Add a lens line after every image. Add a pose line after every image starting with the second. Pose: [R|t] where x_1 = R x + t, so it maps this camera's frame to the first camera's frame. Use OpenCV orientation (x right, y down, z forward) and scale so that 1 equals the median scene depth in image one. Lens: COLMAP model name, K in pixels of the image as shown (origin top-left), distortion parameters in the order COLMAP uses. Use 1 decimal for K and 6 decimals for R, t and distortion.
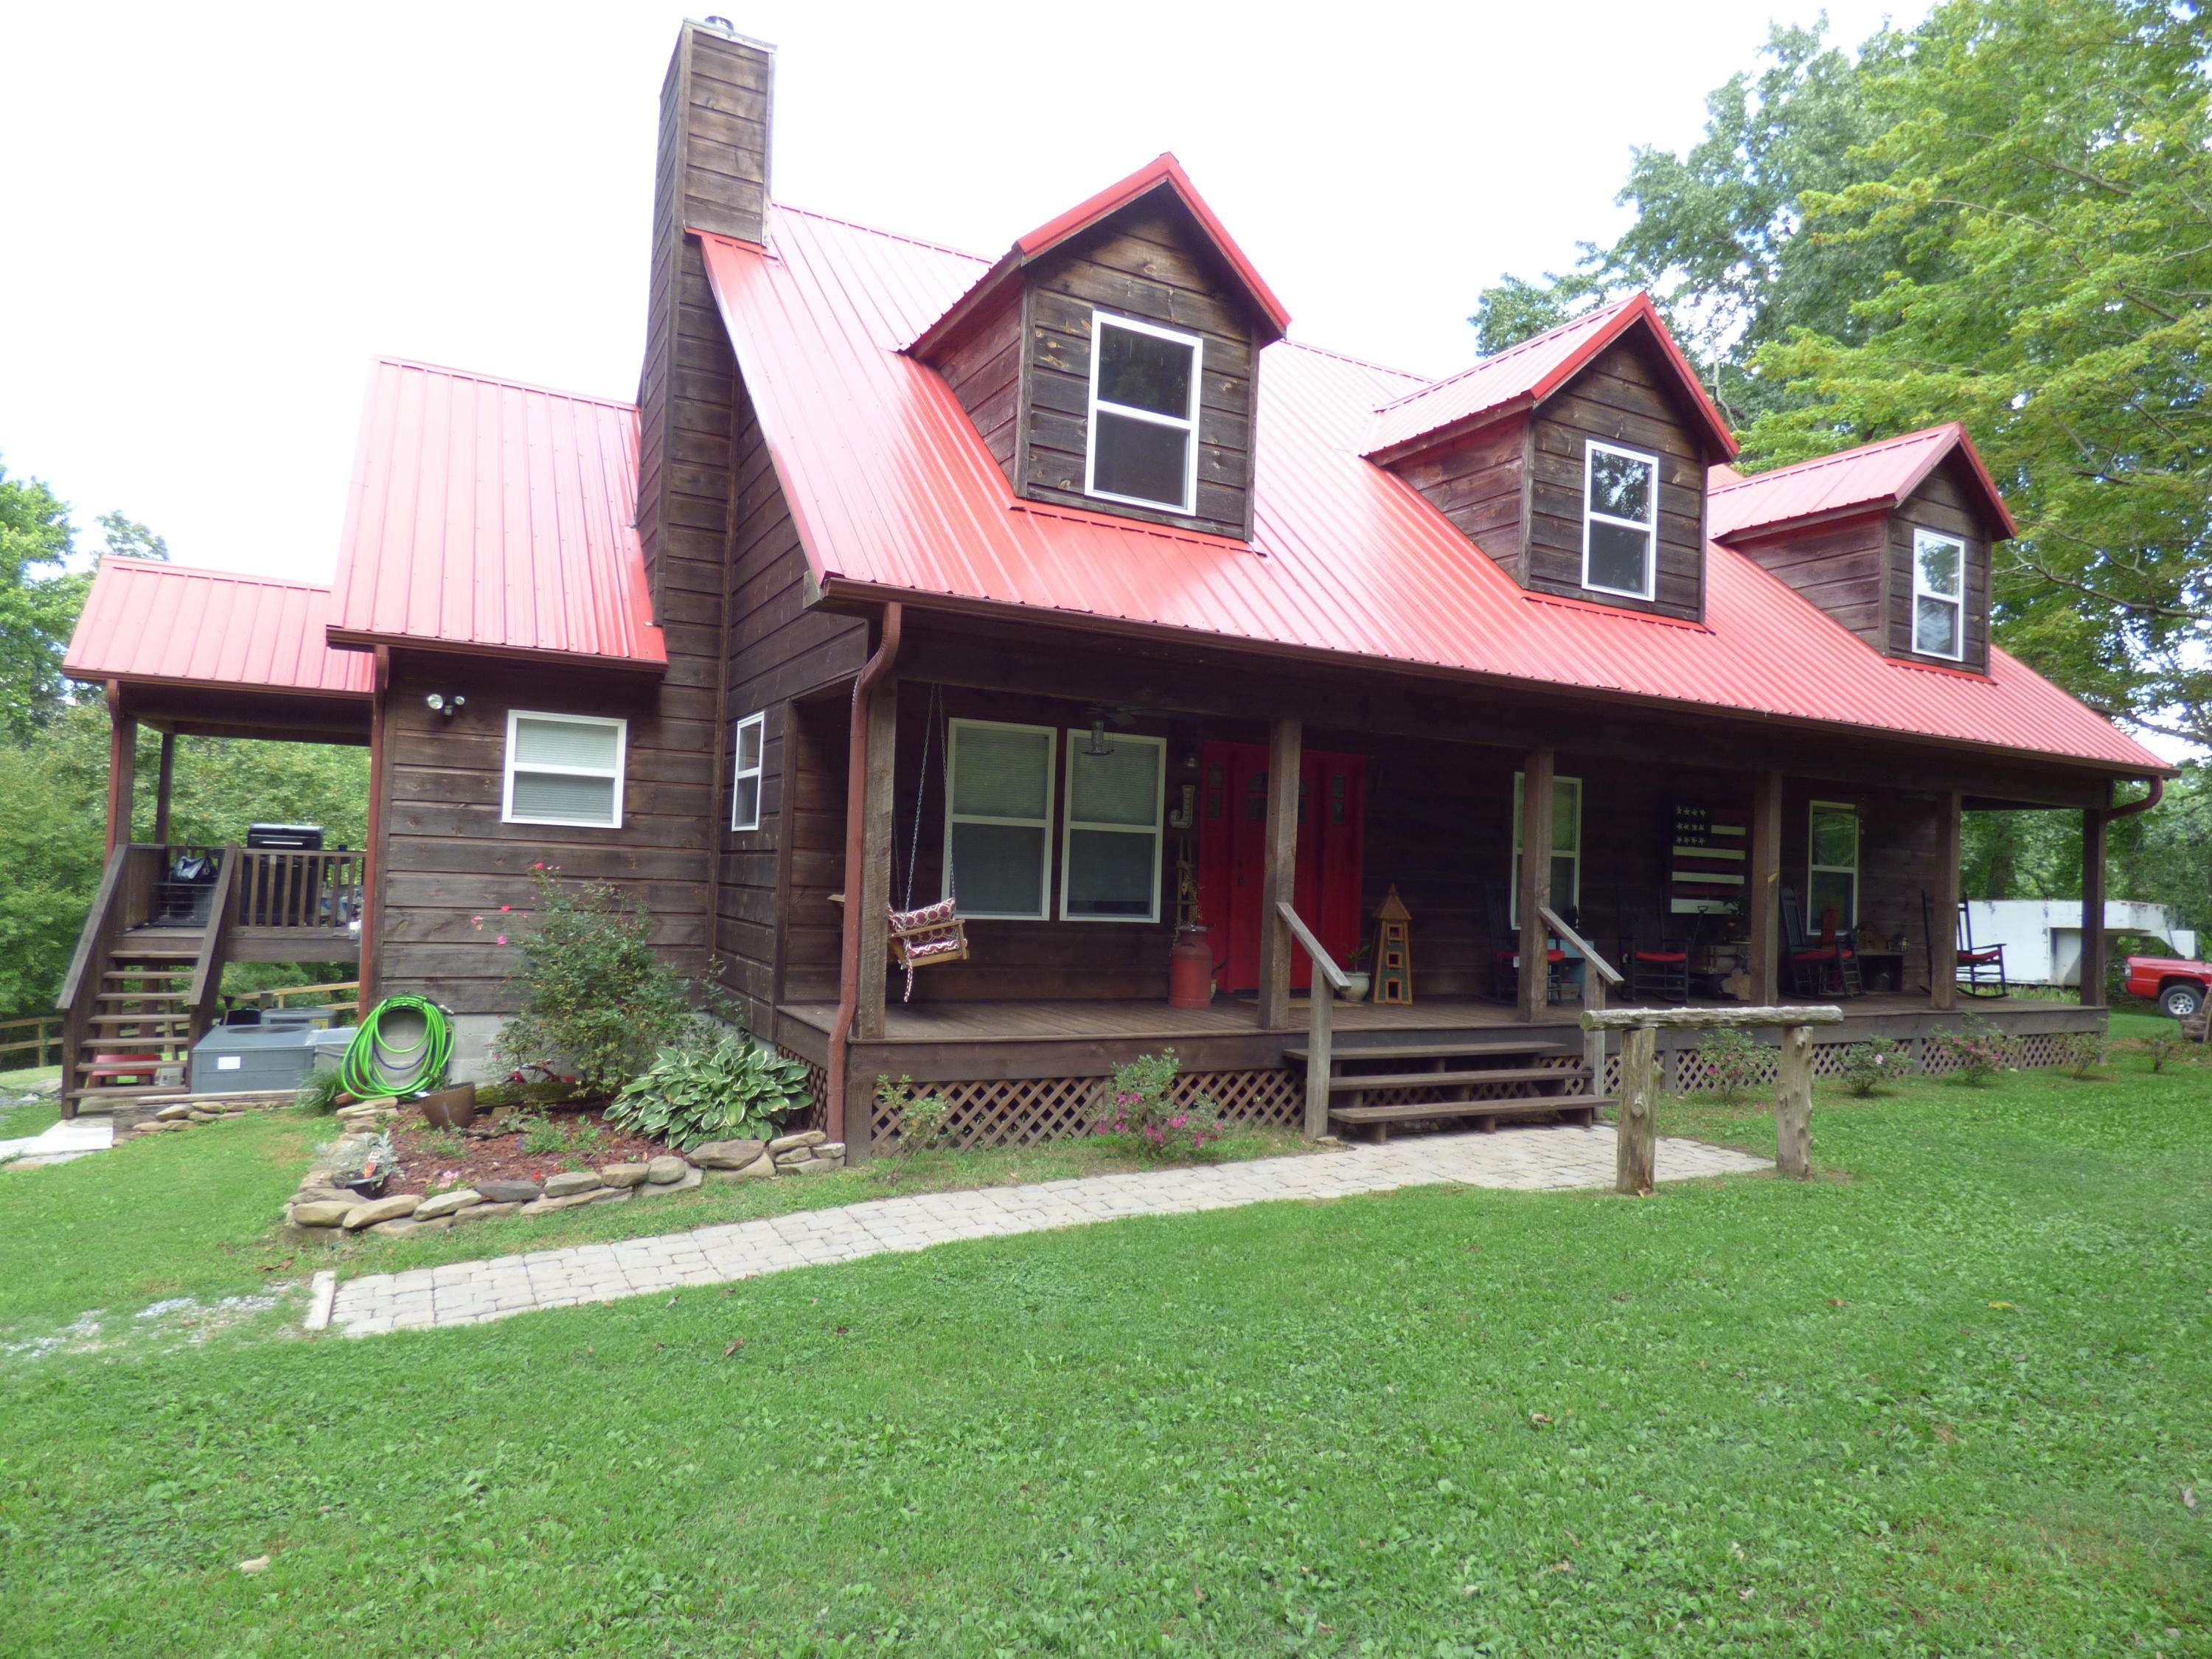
lens RADIAL K [[1339.3, 0, 1106.0], [0, 1339.3, 829.5], [0, 0, 1]] dist [-0.009688, -0.000816]
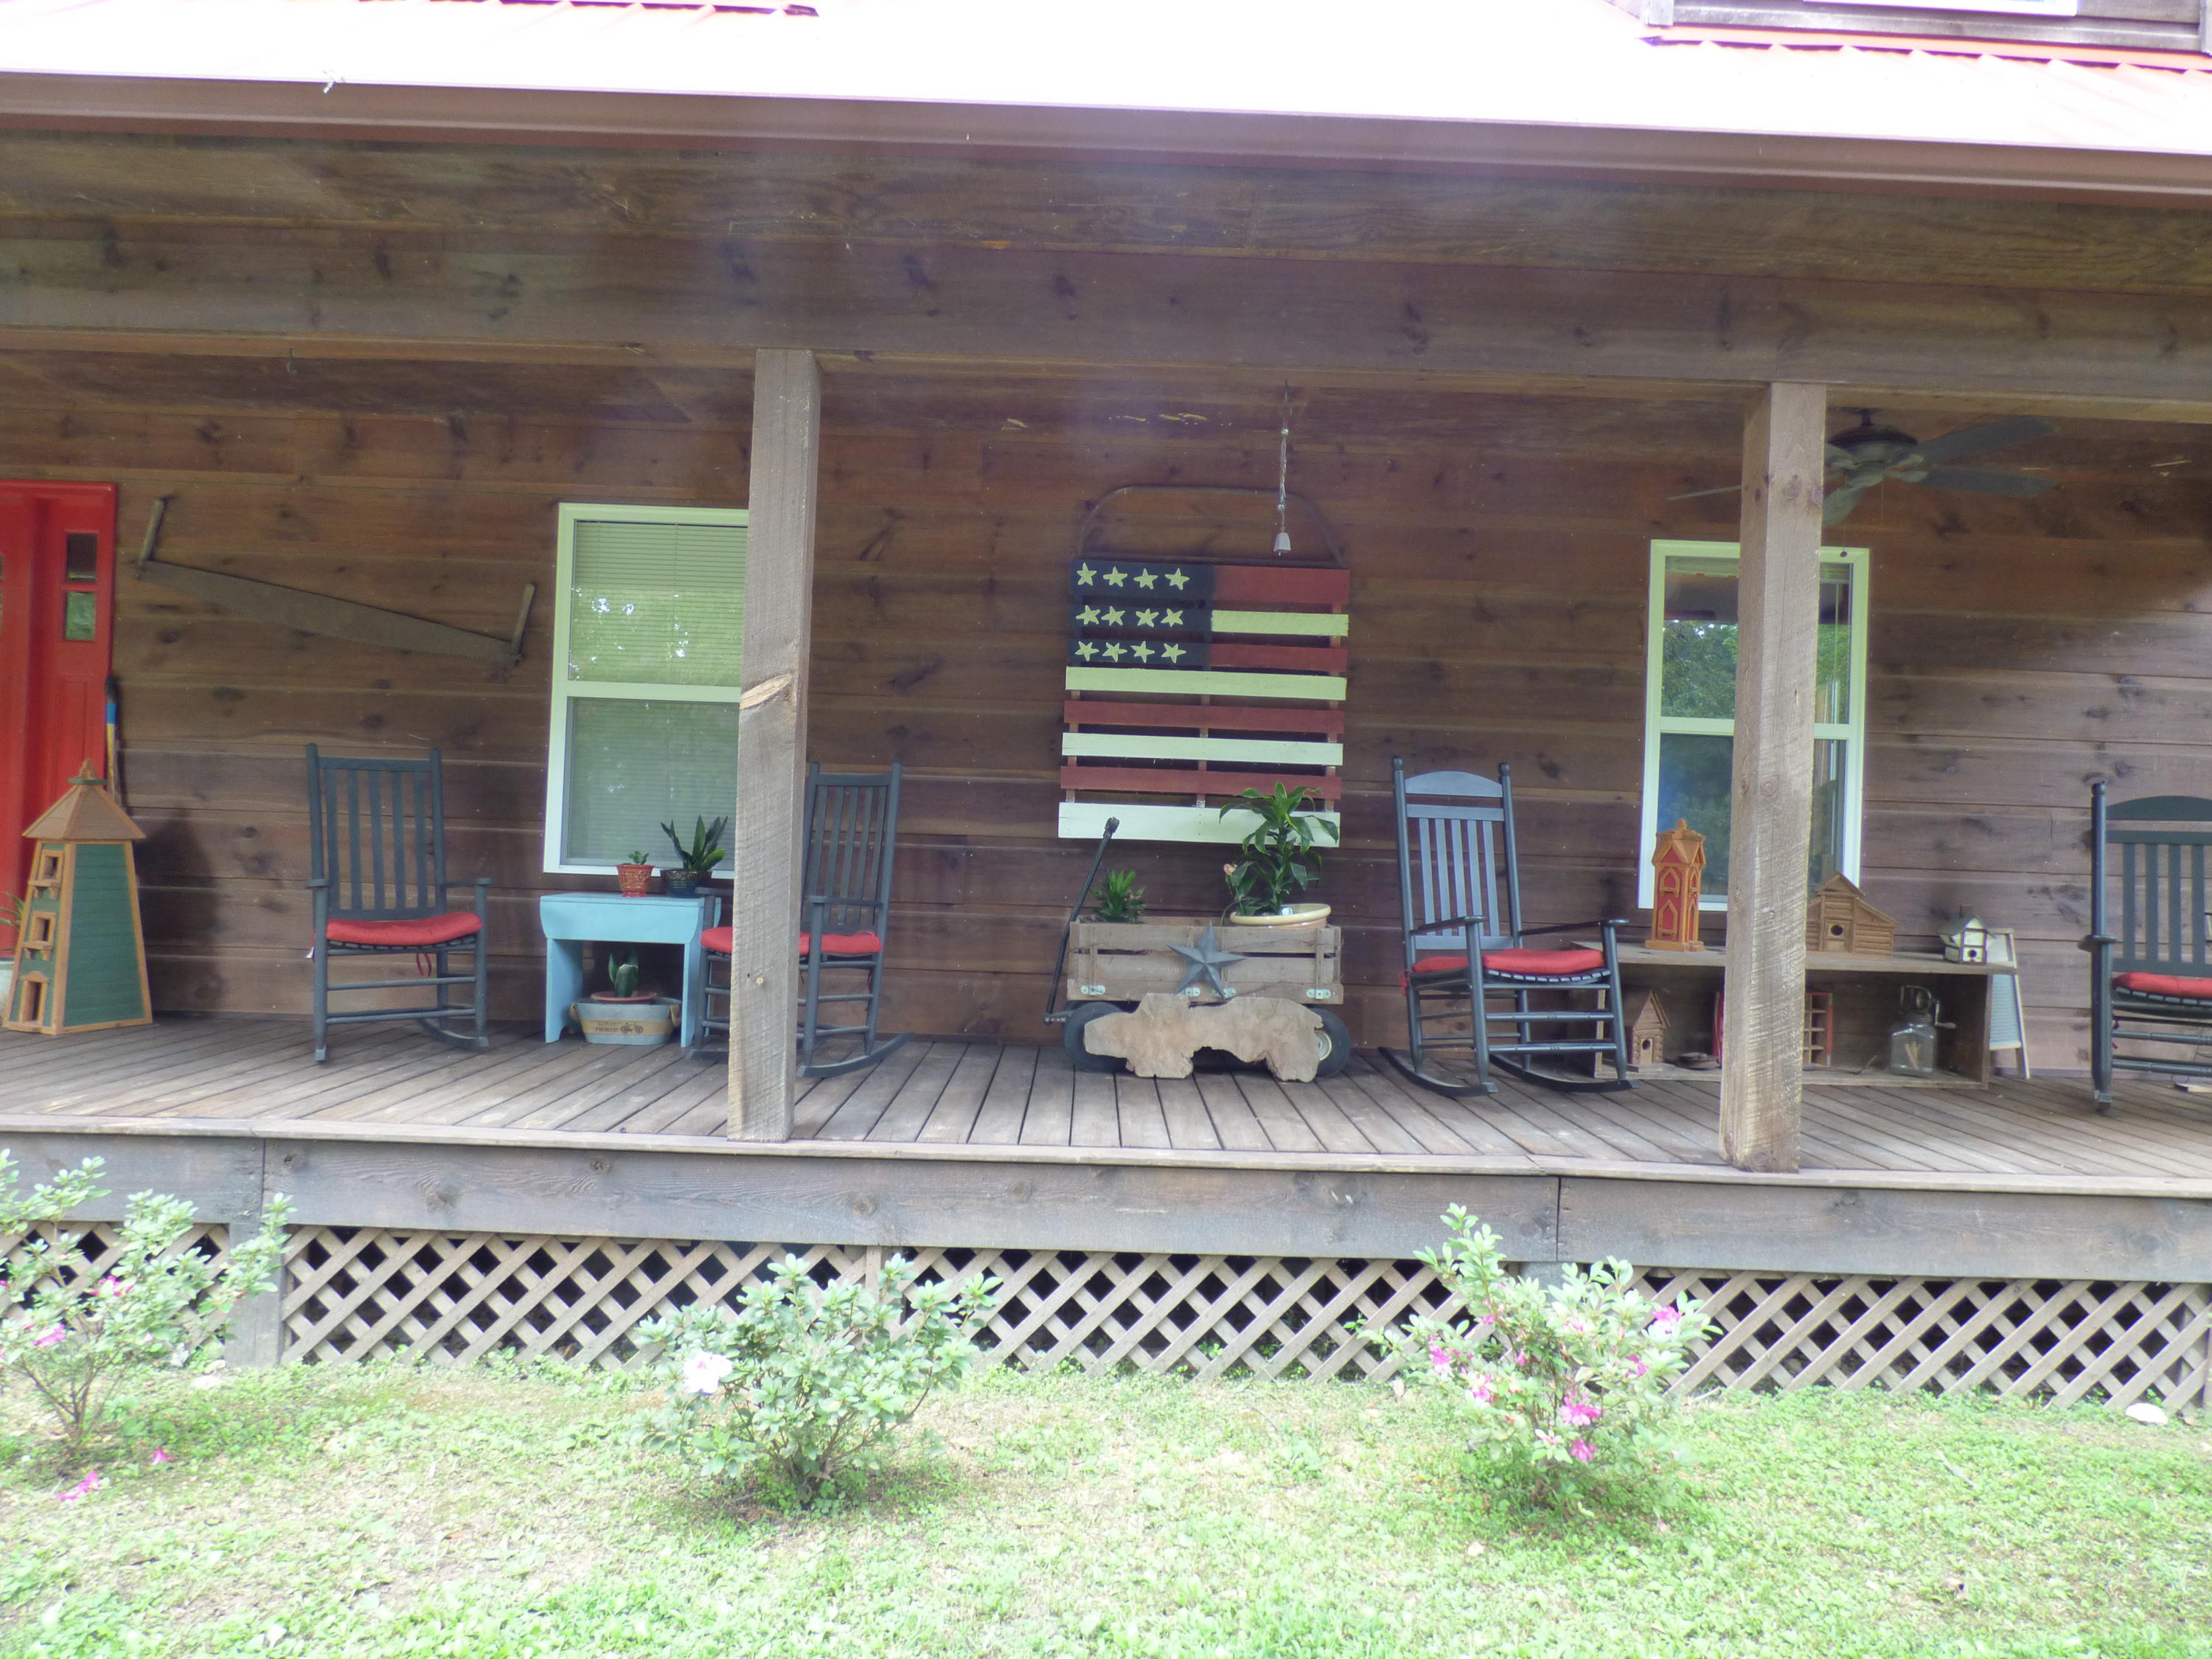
lens RADIAL K [[1339.3, 0, 1106.0], [0, 1339.3, 829.5], [0, 0, 1]] dist [-0.009688, -0.000816]
pose [[0.888360, -0.014312, -0.458924, 0.782892], [0.017603, 0.999841, 0.002894, 0.074877], [0.458809, -0.010649, 0.888471, 0.841399]]
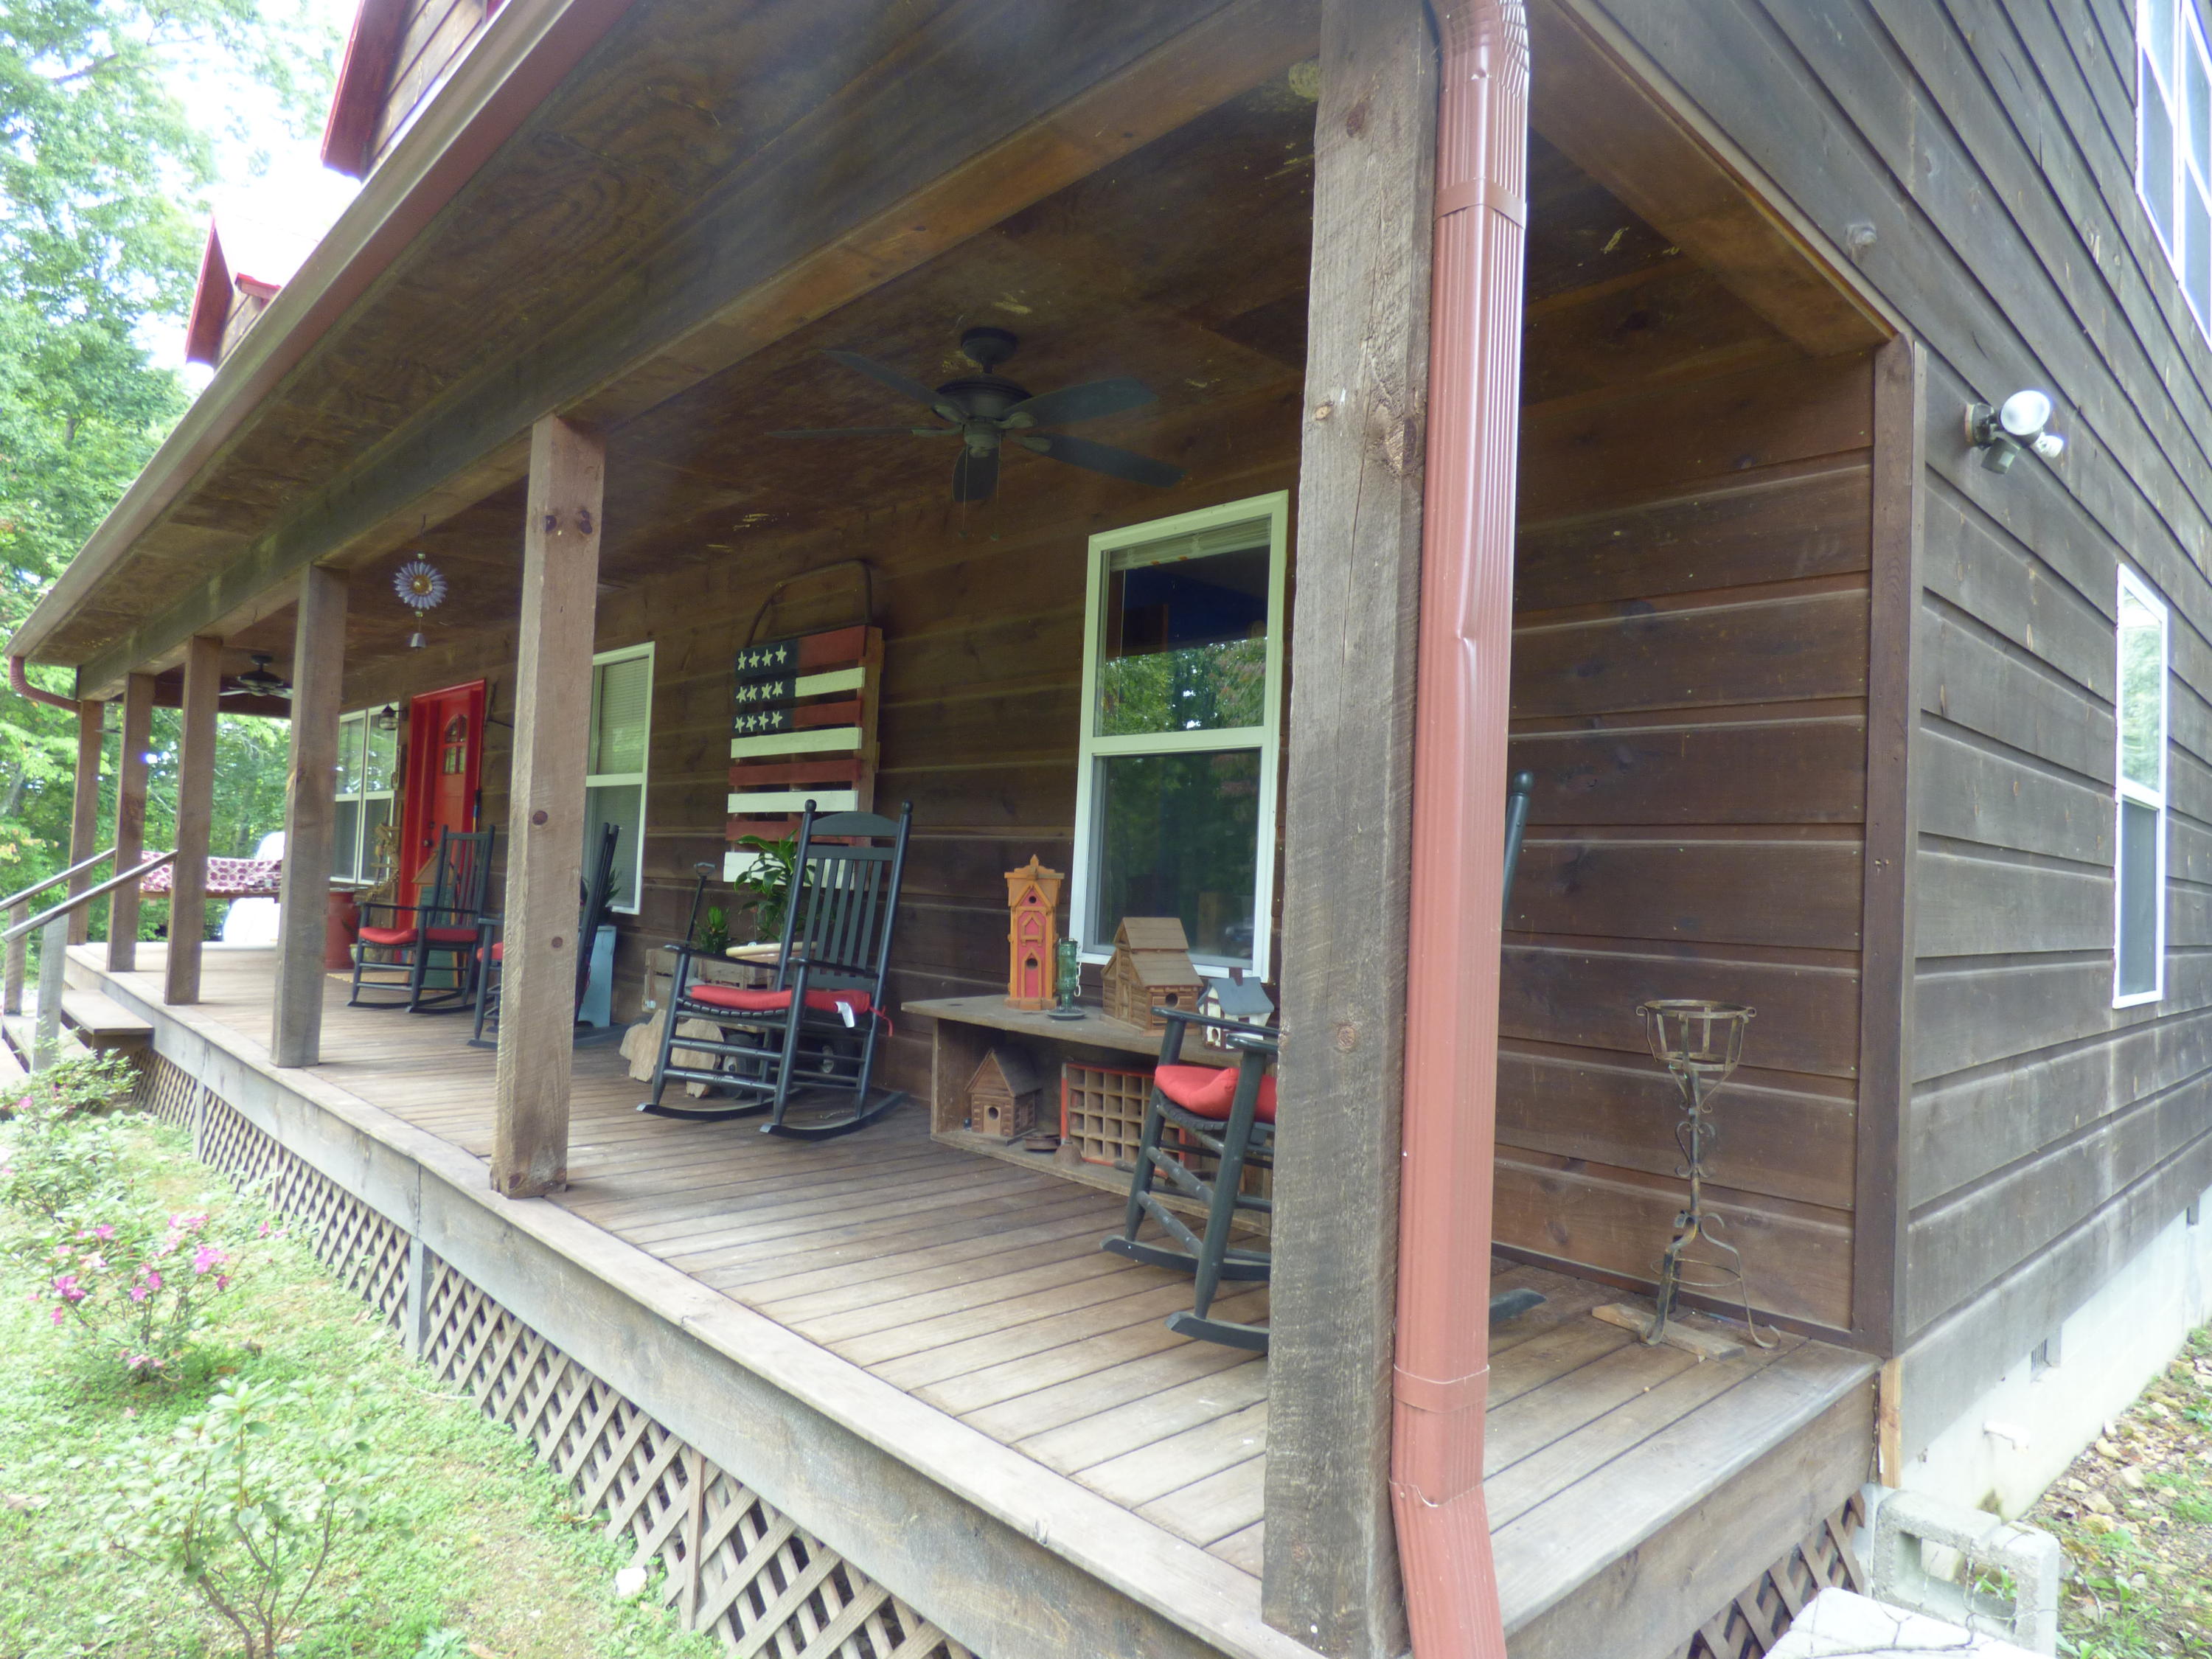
lens RADIAL K [[1314.3, 0, 1106.0], [0, 1314.3, 829.5], [0, 0, 1]] dist [-0.000910, -0.000128]
pose [[0.273176, -0.064606, -0.959792, 1.149133], [0.004899, 0.997823, -0.065771, 0.095366], [0.961952, 0.013265, 0.272898, 1.278473]]
